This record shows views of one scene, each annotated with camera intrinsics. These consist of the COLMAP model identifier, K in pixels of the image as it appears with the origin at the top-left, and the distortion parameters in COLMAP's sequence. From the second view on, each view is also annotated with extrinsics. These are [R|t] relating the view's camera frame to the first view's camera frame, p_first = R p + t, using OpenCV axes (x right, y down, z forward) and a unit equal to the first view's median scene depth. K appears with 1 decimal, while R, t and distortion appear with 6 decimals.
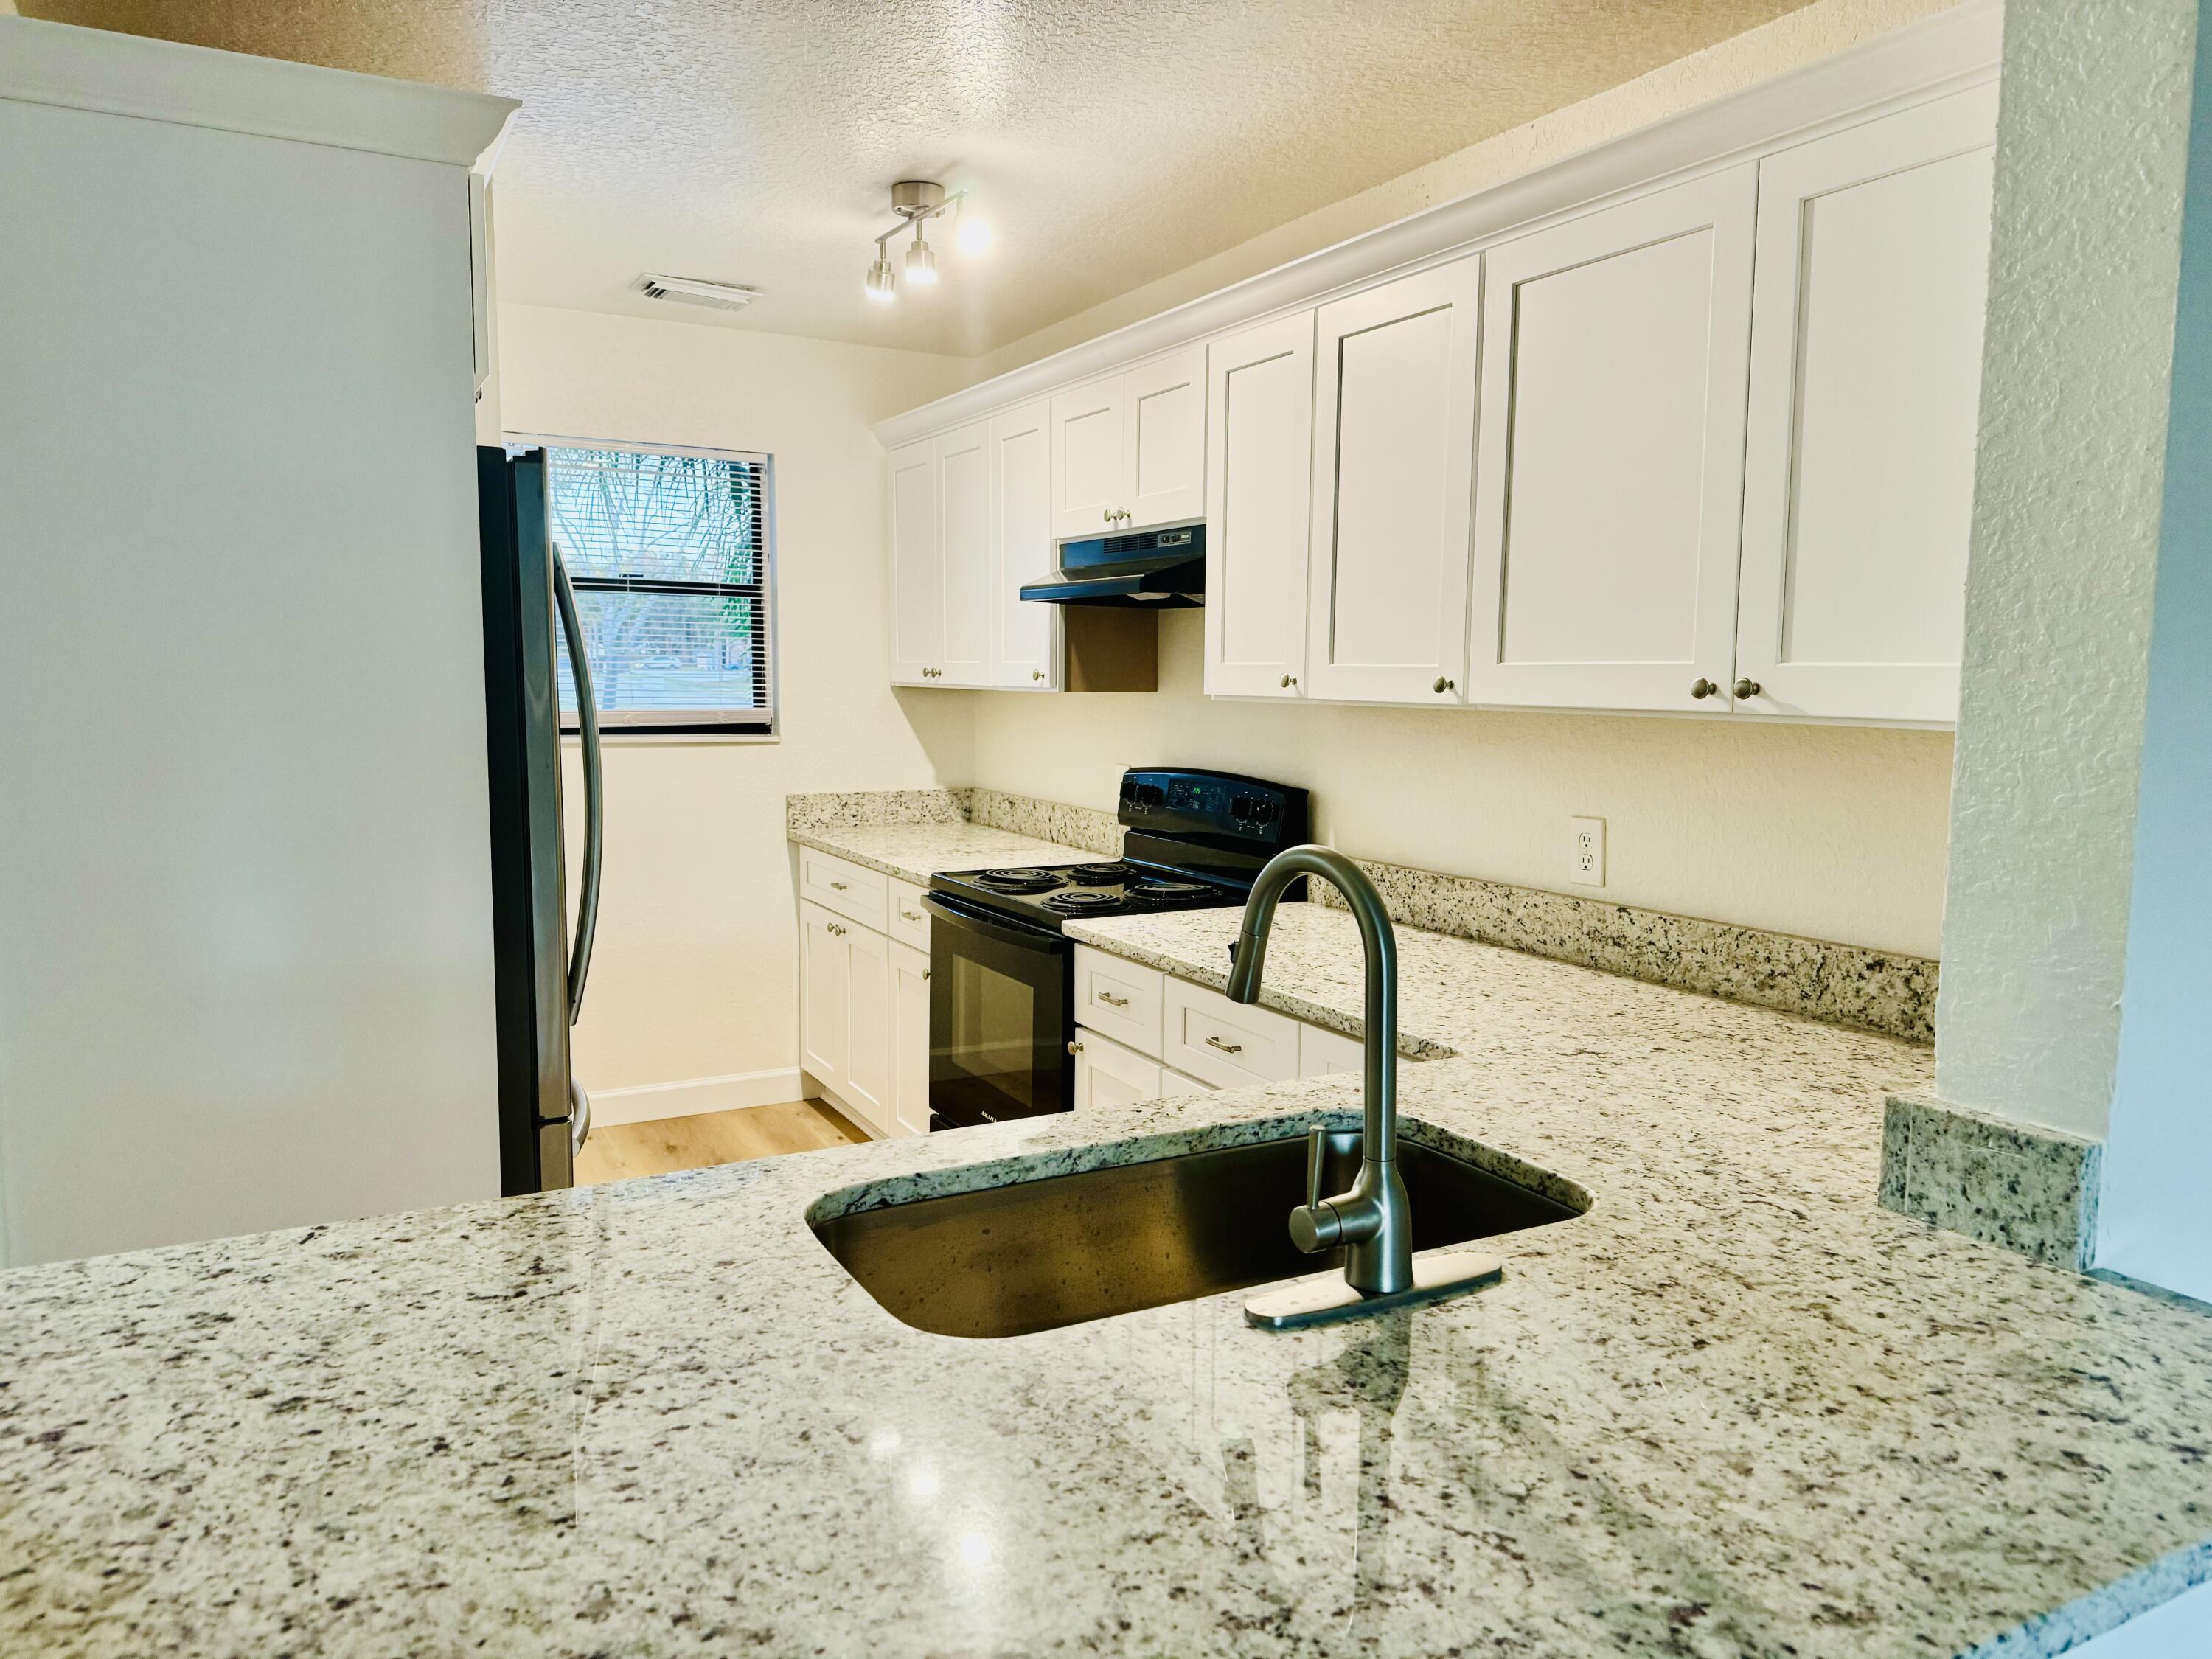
lens RADIAL K [[1535.9, 0, 1096.7], [0, 1535.9, 819.9], [0, 0, 1]] dist [0.088456, -0.104917]
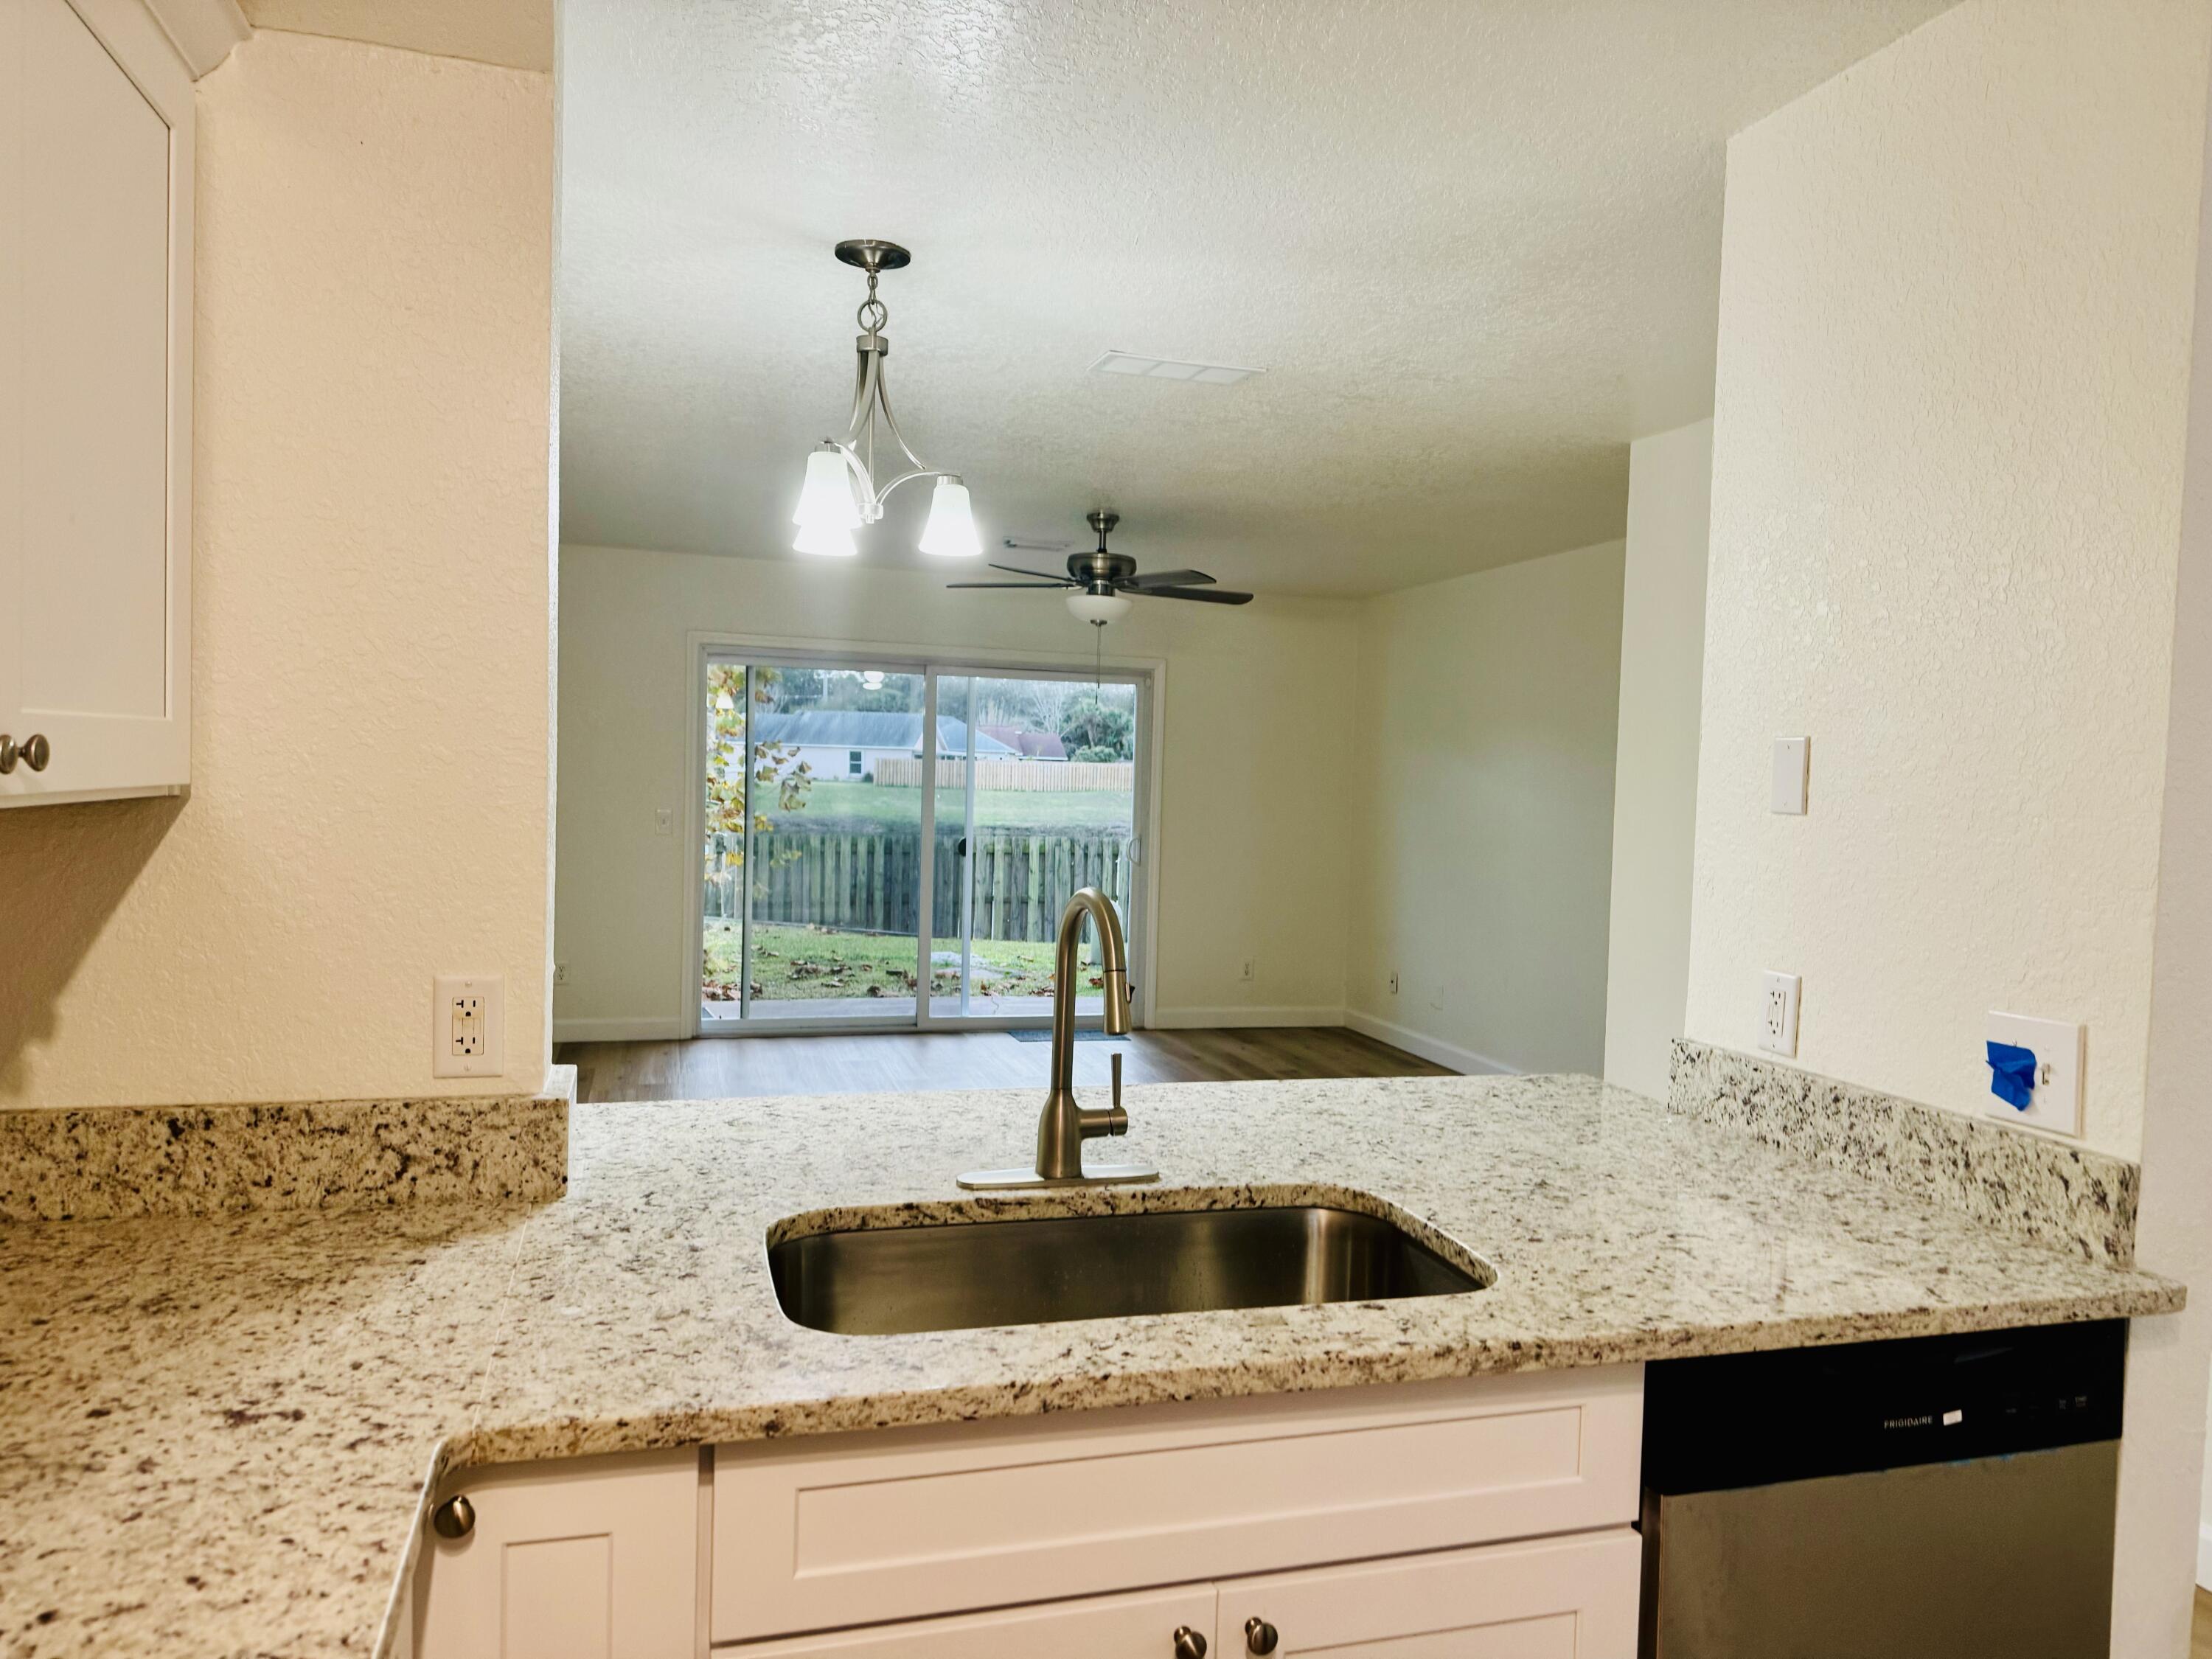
lens RADIAL K [[1535.9, 0, 1096.7], [0, 1535.9, 819.9], [0, 0, 1]] dist [0.088456, -0.104917]
pose [[-0.976379, -0.047544, 0.210771, -0.103184], [-0.019270, 0.990764, 0.134224, -0.164845], [-0.215206, 0.126992, -0.968277, 1.678669]]
